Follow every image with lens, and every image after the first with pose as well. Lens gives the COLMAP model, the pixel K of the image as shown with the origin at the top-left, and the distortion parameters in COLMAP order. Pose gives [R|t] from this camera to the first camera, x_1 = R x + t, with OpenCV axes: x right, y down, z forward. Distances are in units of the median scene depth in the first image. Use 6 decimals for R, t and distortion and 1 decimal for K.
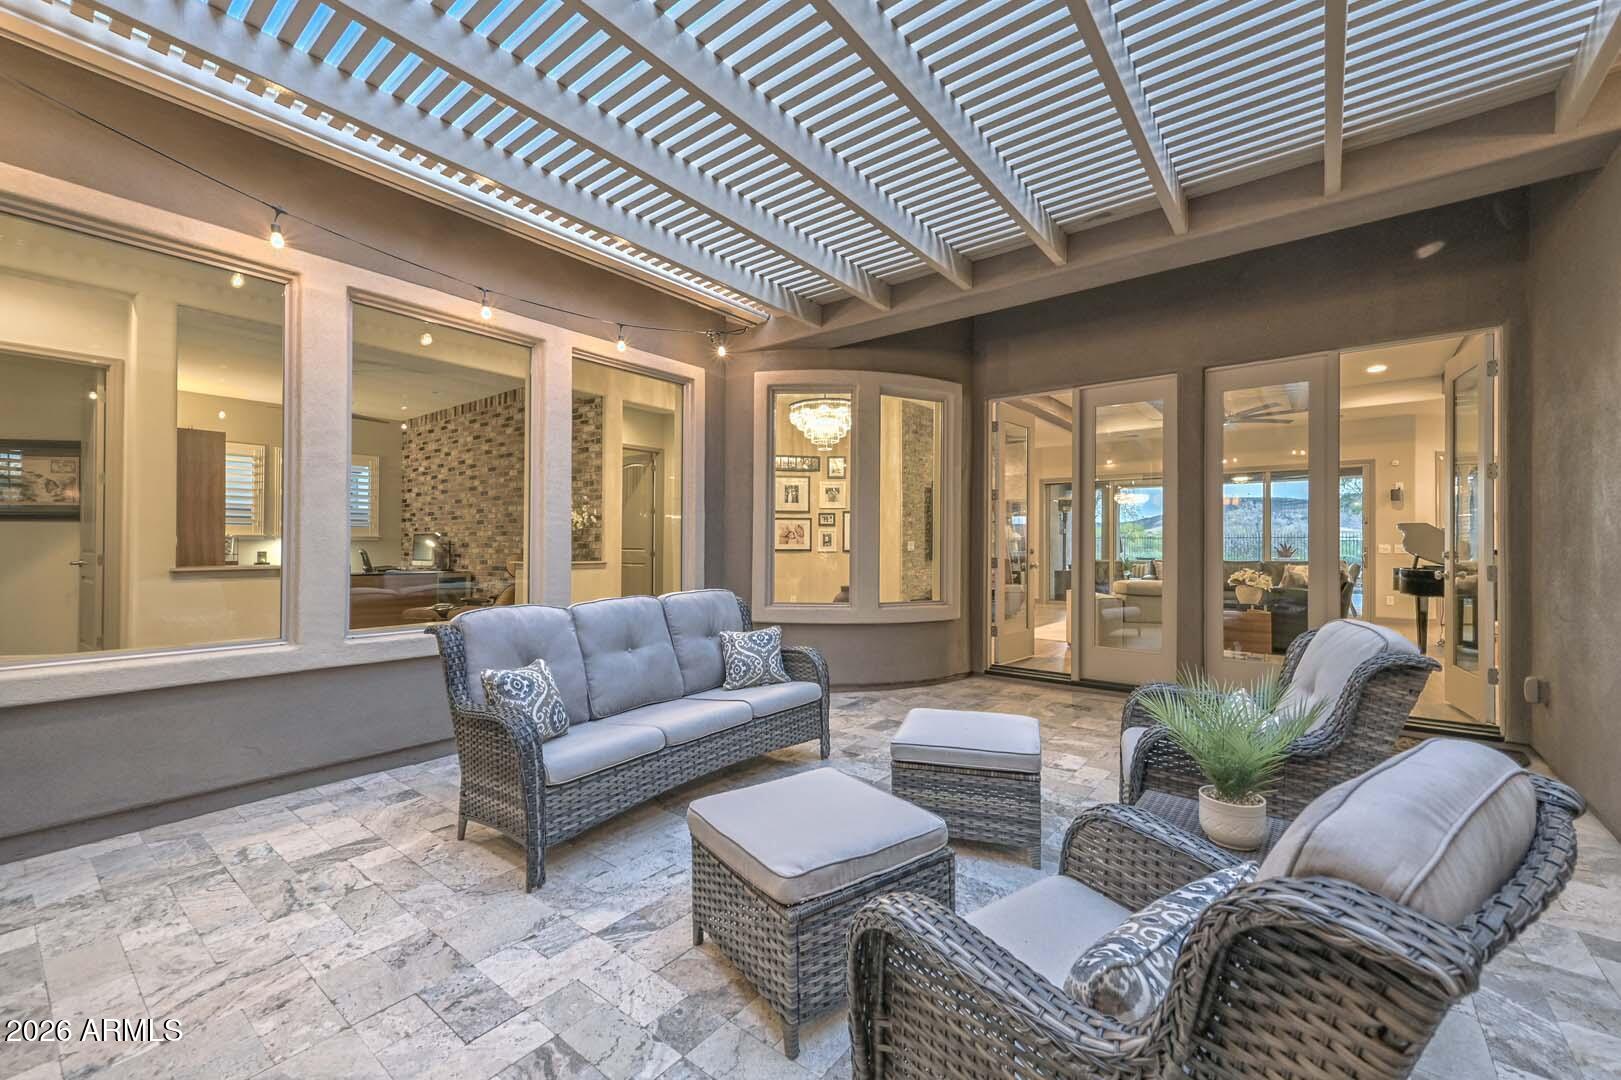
lens RADIAL K [[651.9, 0, 815.2], [0, 651.9, 539.2], [0, 0, 1]] dist [0.003591, 0.000567]
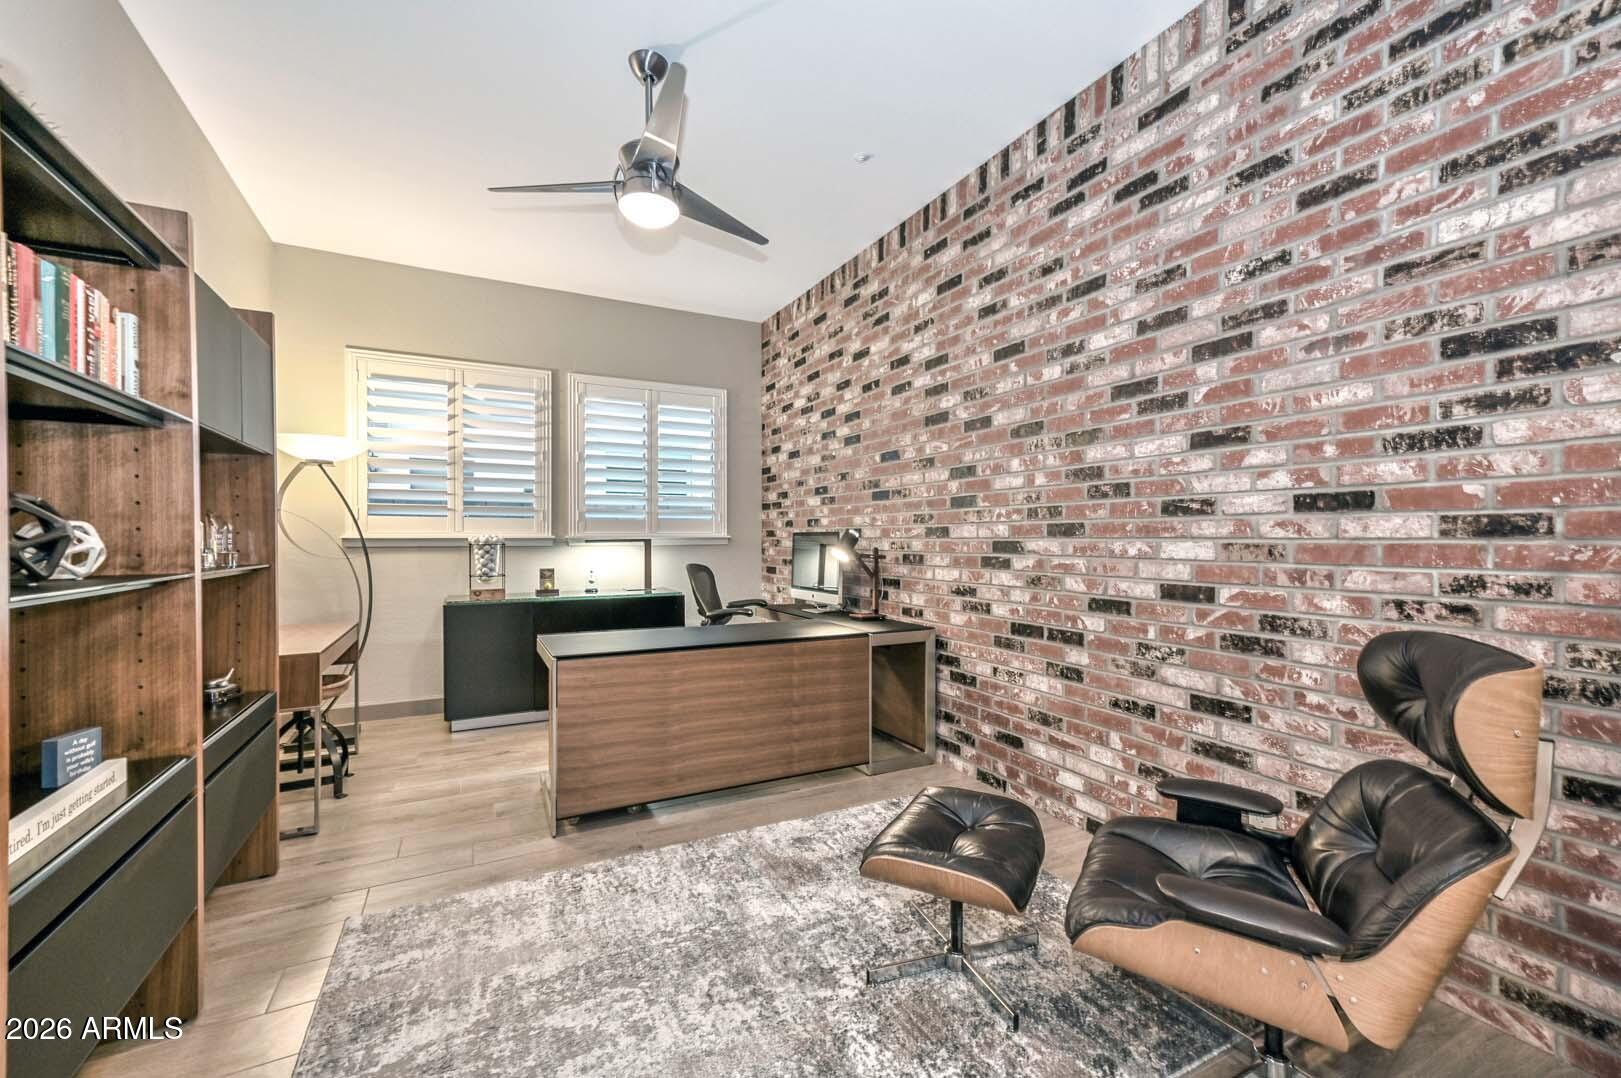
lens RADIAL K [[651.9, 0, 815.2], [0, 651.9, 538.2], [0, 0, 1]] dist [0.003591, 0.000567]
pose [[0.912147, -0.002671, -0.409853, -0.404594], [0.006656, 0.999943, 0.008295, -0.007686], [0.409808, -0.010294, 0.912114, 0.571007]]
